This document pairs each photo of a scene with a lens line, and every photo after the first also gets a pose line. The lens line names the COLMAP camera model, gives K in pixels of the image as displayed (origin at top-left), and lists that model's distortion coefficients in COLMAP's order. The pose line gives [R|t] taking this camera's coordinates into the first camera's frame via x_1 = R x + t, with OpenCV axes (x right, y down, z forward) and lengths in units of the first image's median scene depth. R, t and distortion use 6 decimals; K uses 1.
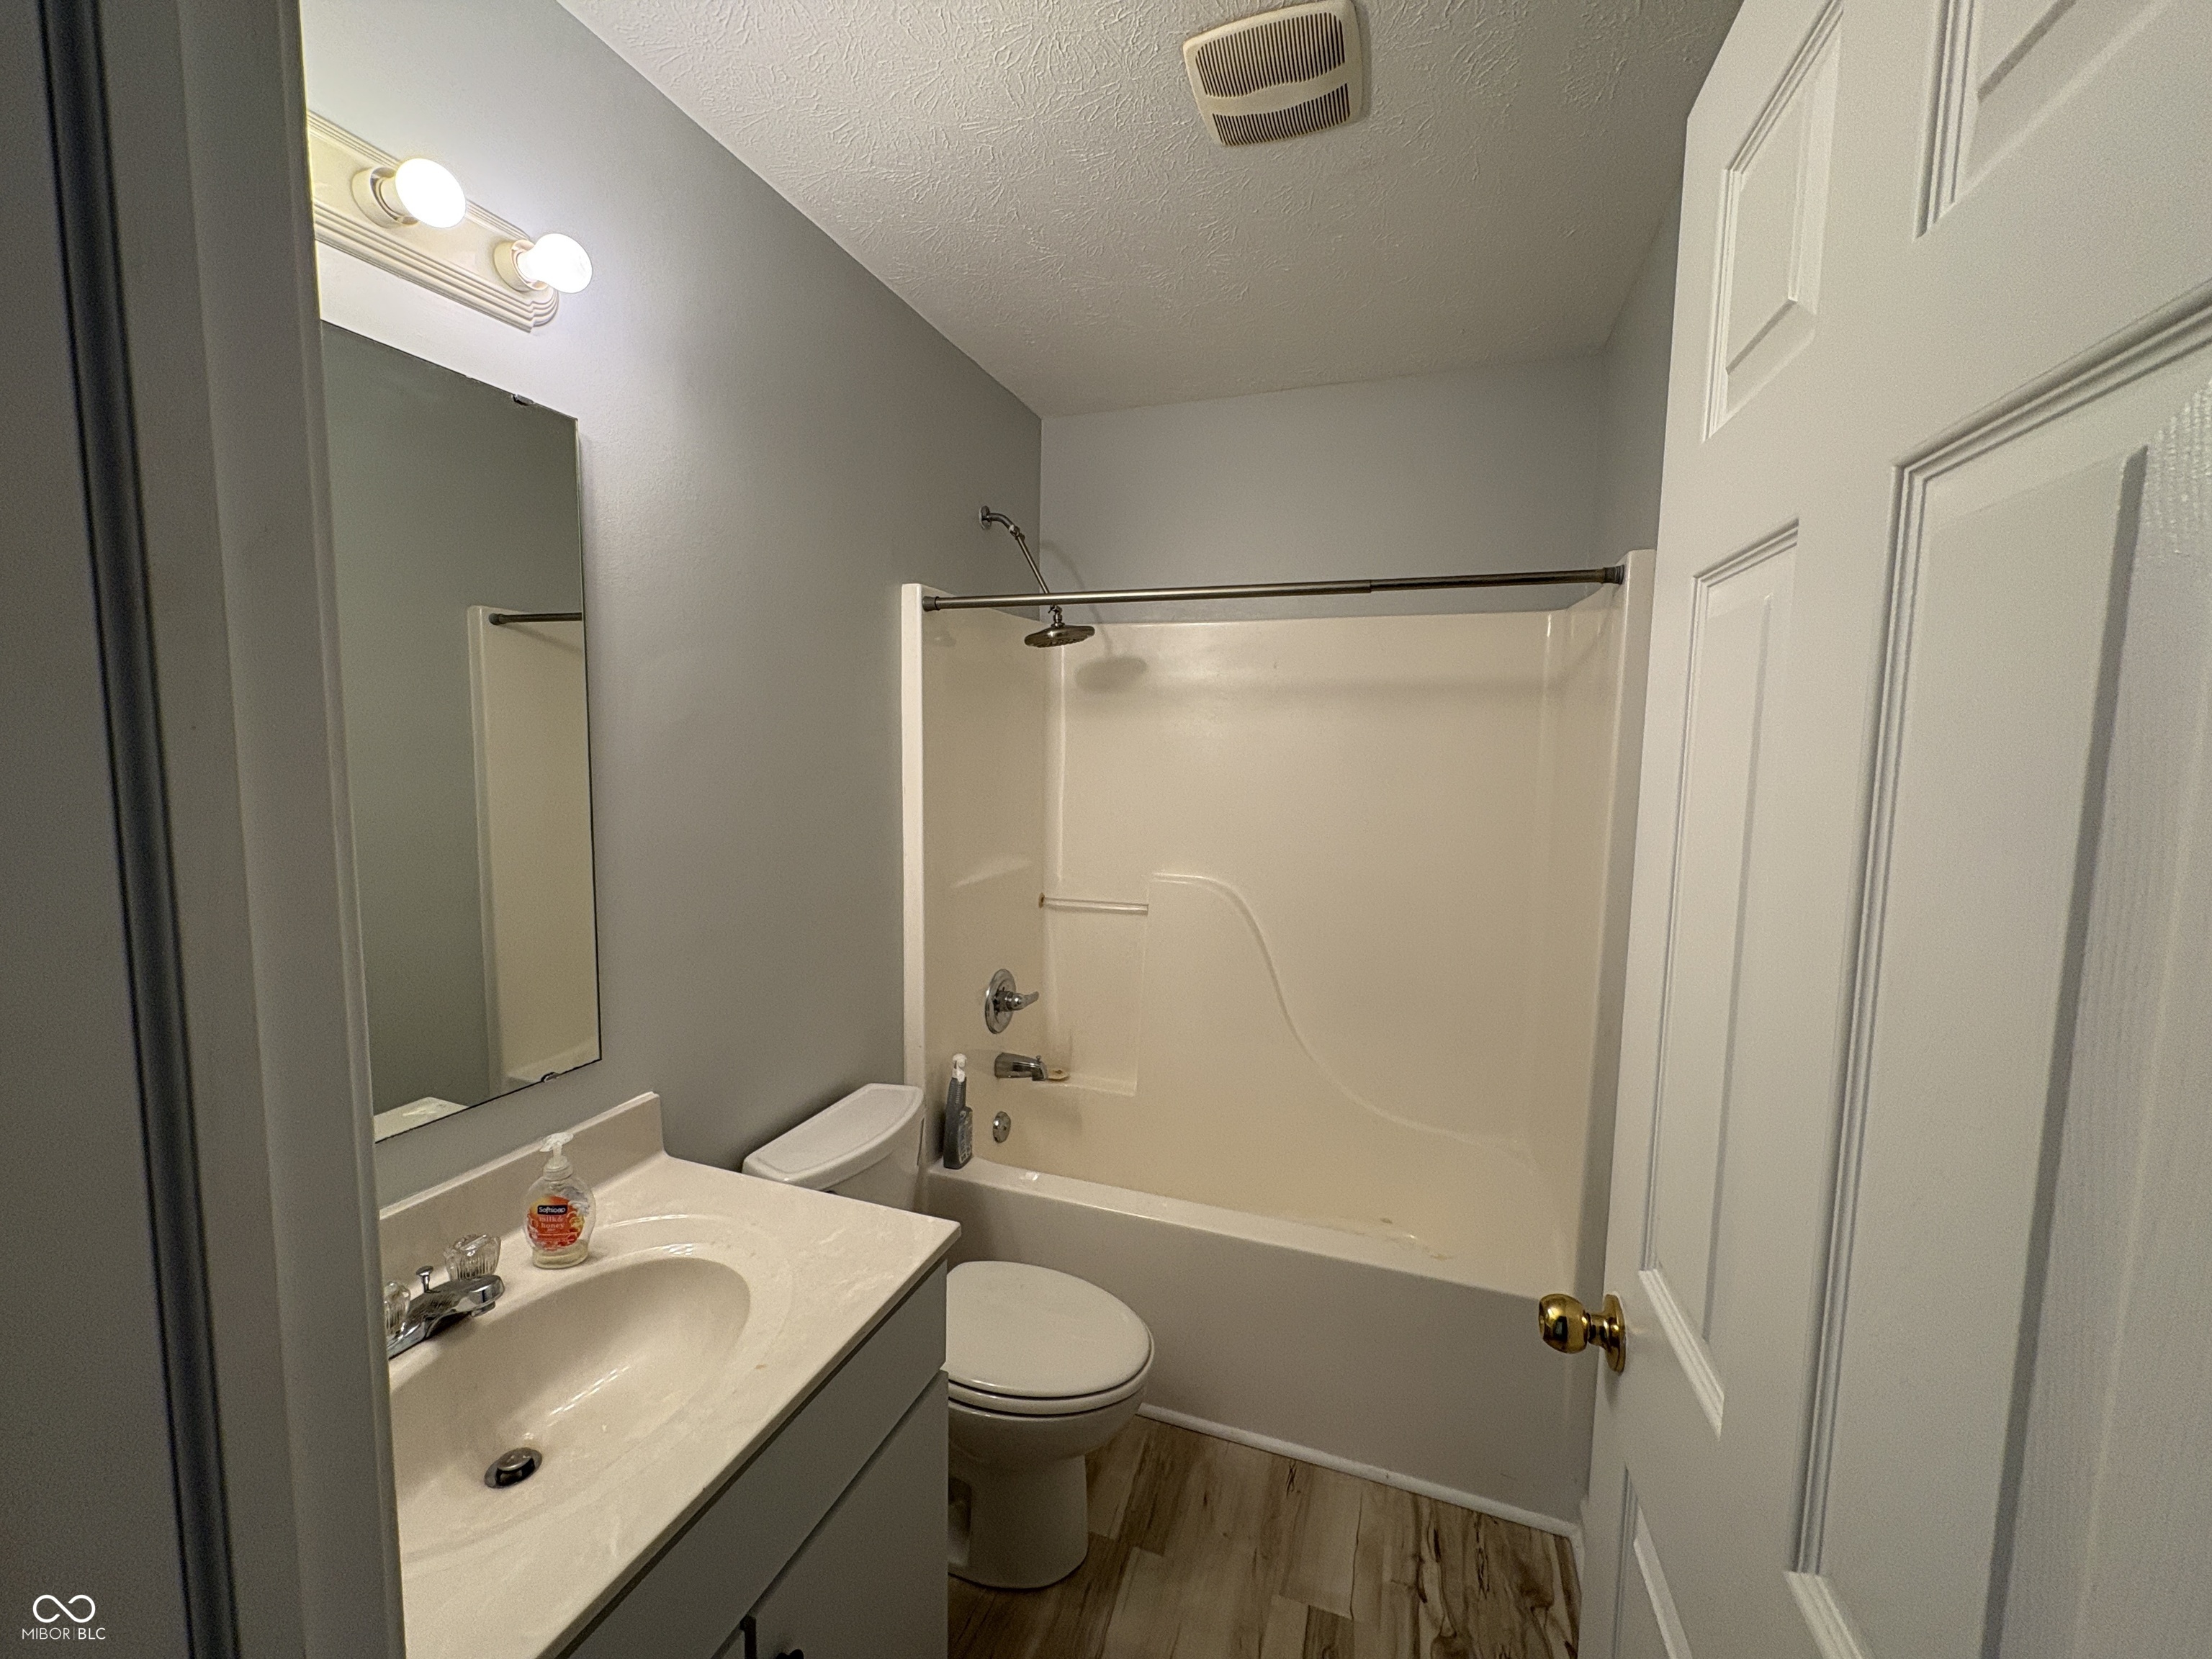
lens RADIAL K [[879.1, 0, 1105.9], [0, 879.1, 840.1], [0, 0, 1]] dist [-0.012699, 0.000664]
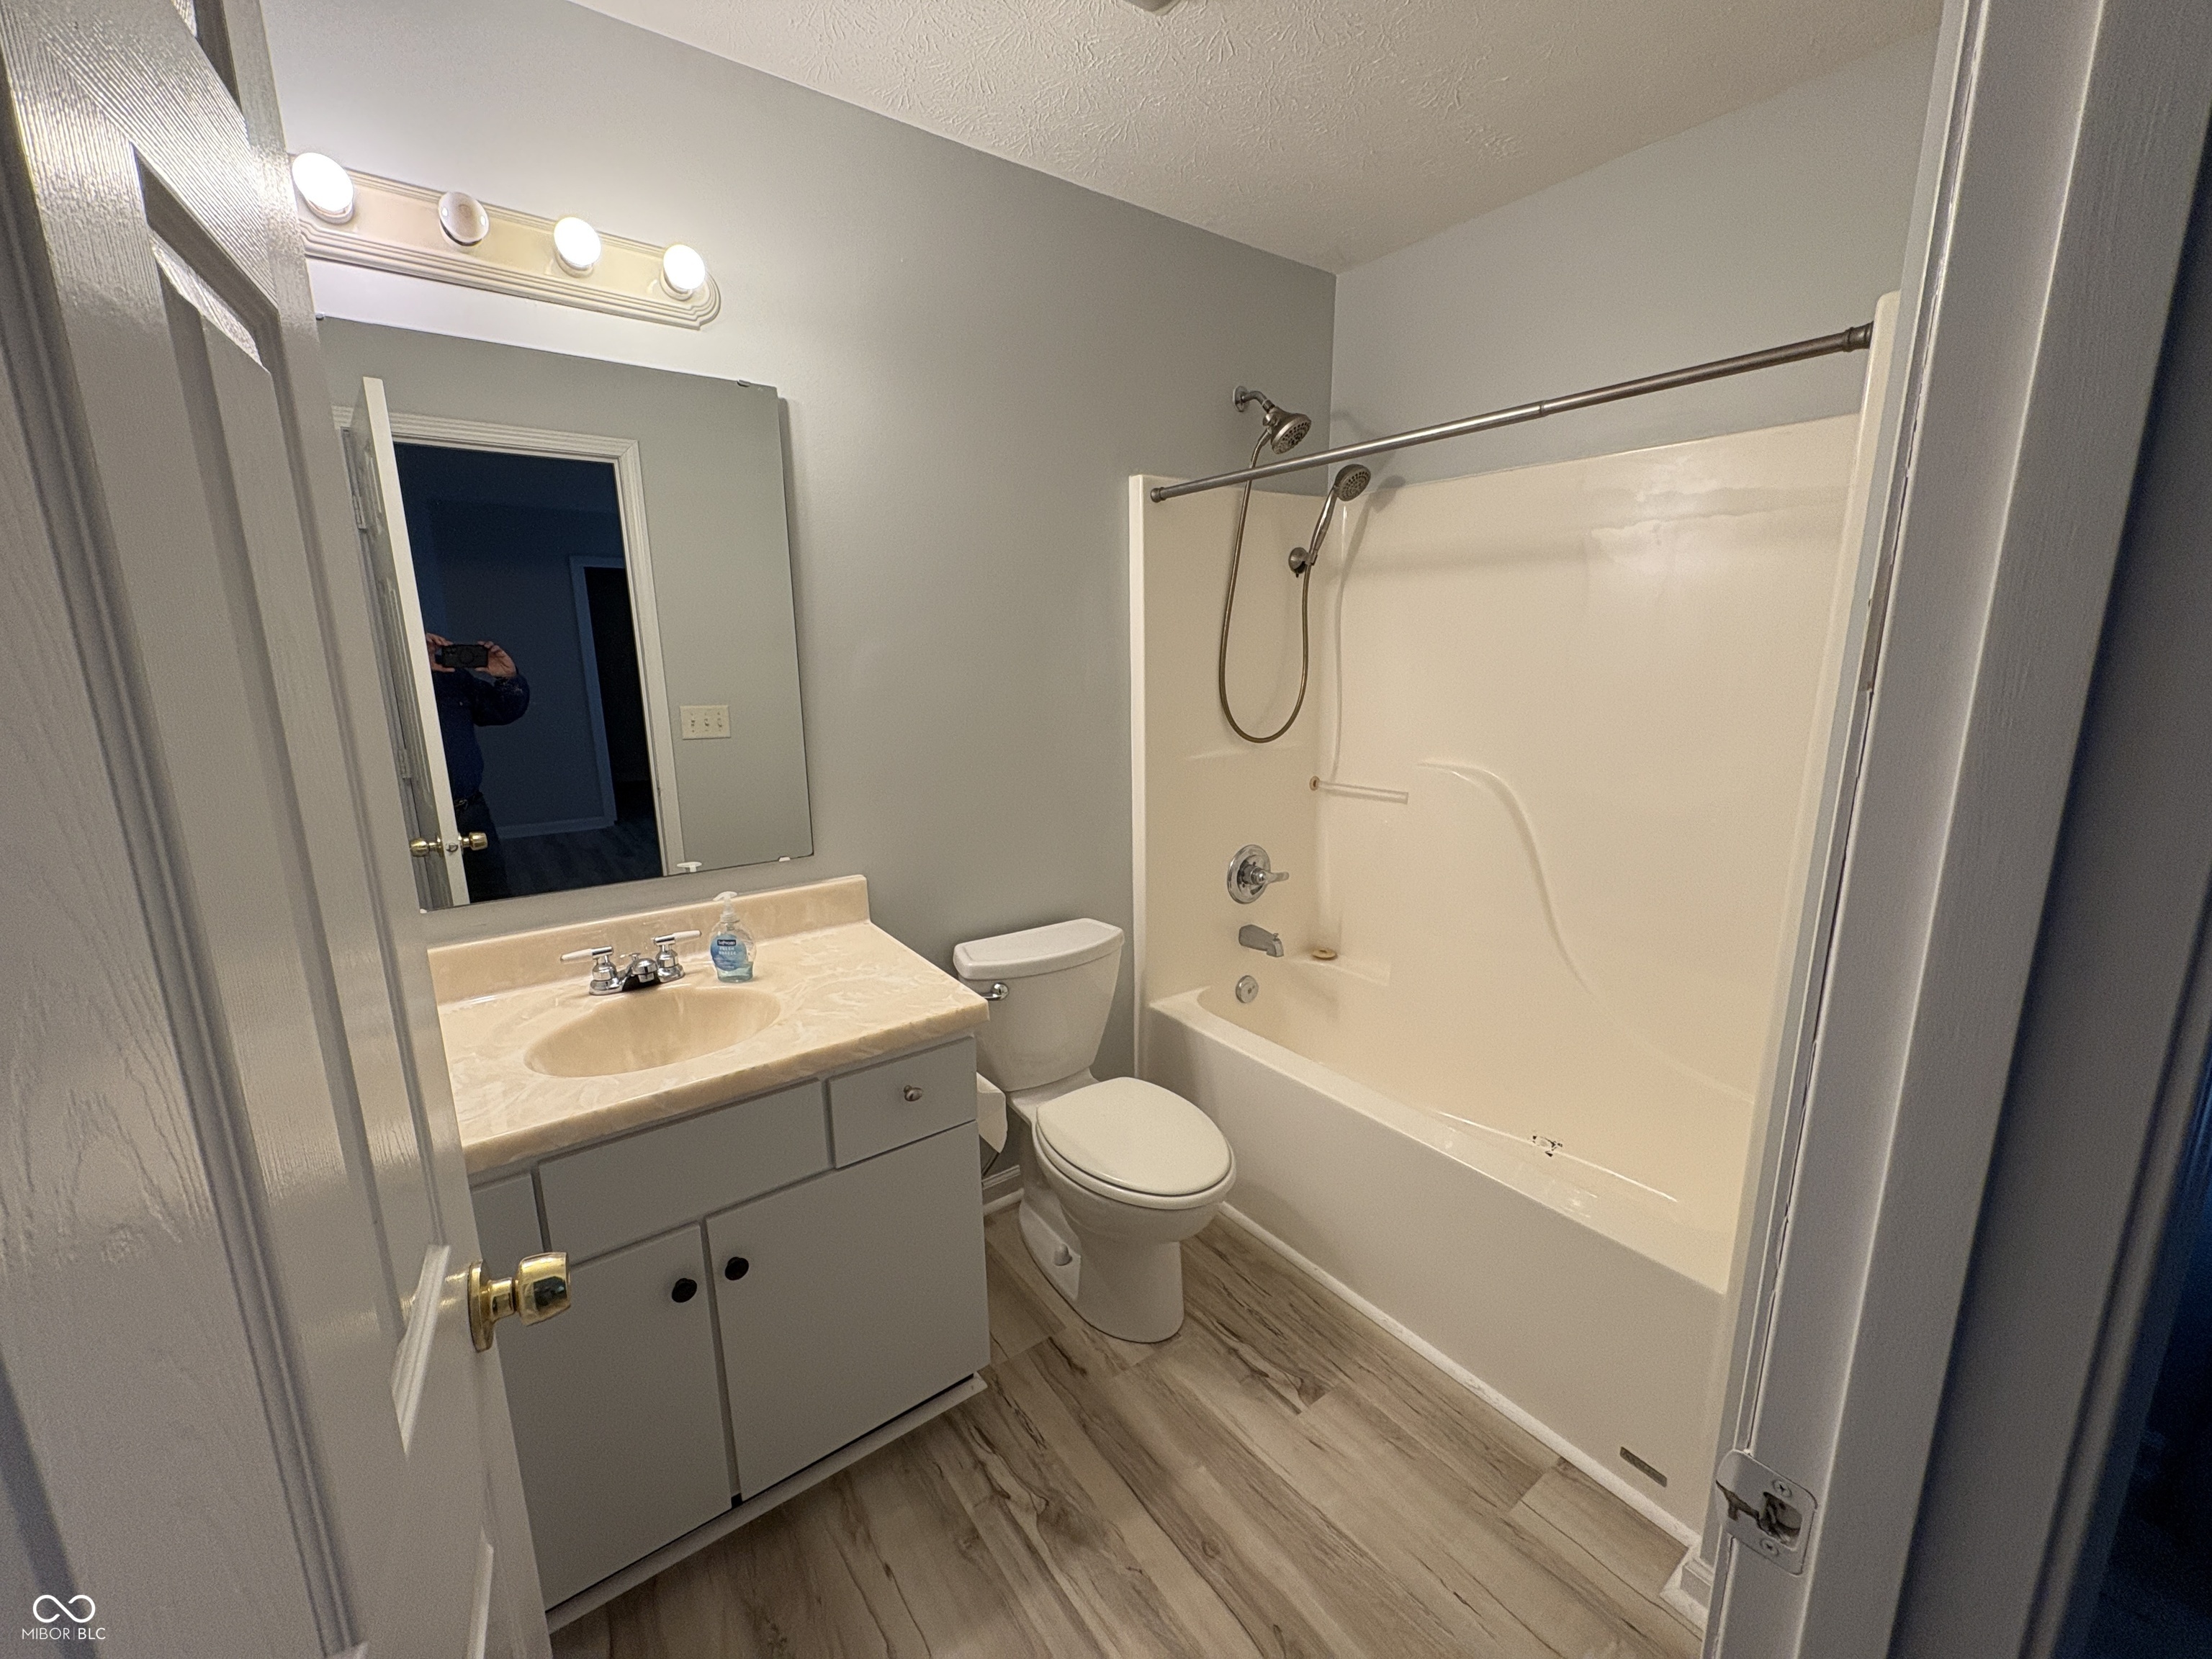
lens RADIAL K [[879.1, 0, 1142.1], [0, 879.1, 827.6], [0, 0, 1]] dist [-0.012699, 0.000664]
pose [[0.848196, 0.076557, -0.524121, 0.326187], [-0.024517, 0.994114, 0.105530, 0.020070], [0.529115, -0.076661, 0.845080, 0.048365]]
